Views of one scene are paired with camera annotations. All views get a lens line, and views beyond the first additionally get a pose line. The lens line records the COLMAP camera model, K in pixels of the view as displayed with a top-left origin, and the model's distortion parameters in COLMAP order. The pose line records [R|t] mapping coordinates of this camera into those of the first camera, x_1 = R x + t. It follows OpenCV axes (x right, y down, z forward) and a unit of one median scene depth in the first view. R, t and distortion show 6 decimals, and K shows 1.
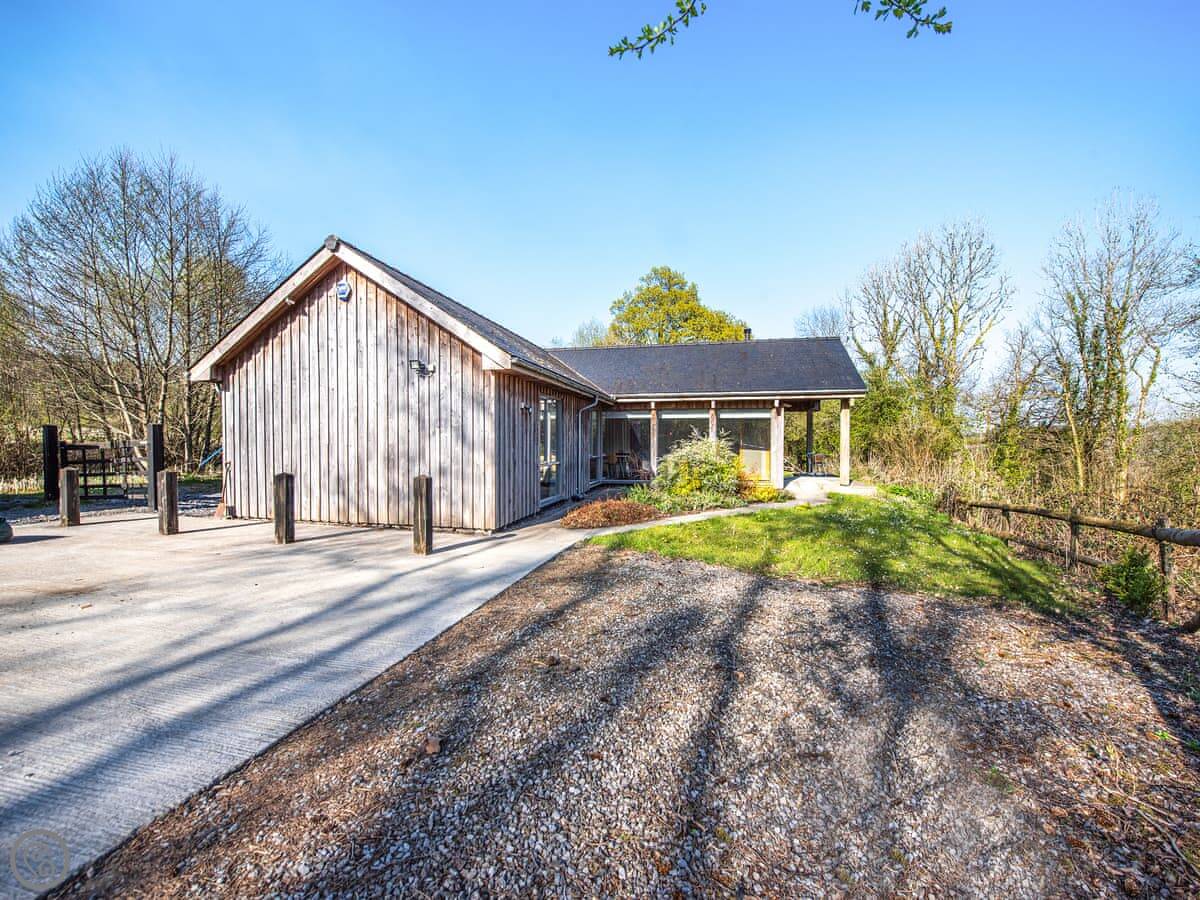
lens RADIAL K [[499.4, 0, 605.5], [0, 499.4, 445.4], [0, 0, 1]] dist [0.009561, -0.000163]
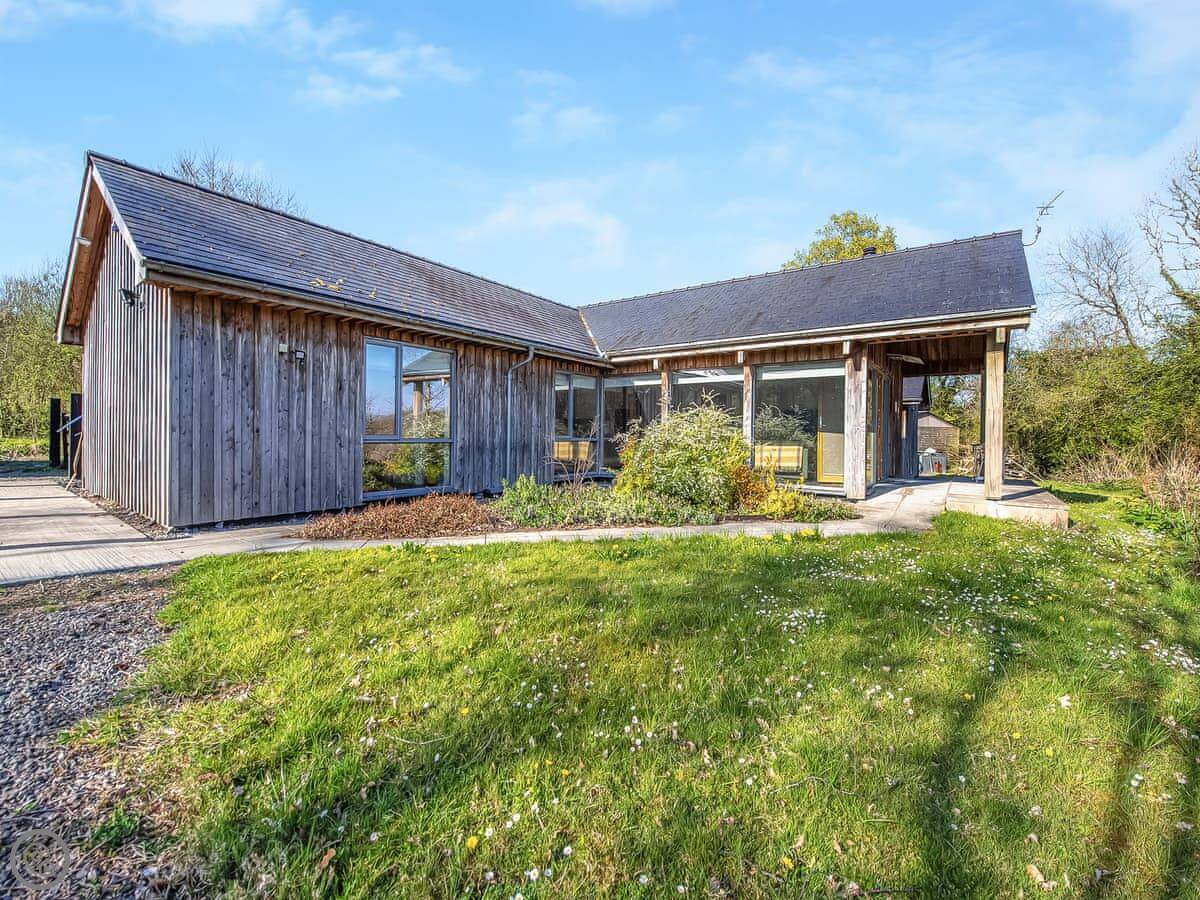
lens RADIAL K [[501.3, 0, 640.0], [0, 501.3, 451.7], [0, 0, 1]] dist [0.009809, -0.000223]
pose [[0.918467, 0.019921, -0.394996, 0.342346], [-0.014787, 0.999762, 0.016037, 0.027481], [0.395221, -0.008888, 0.918543, 0.364275]]
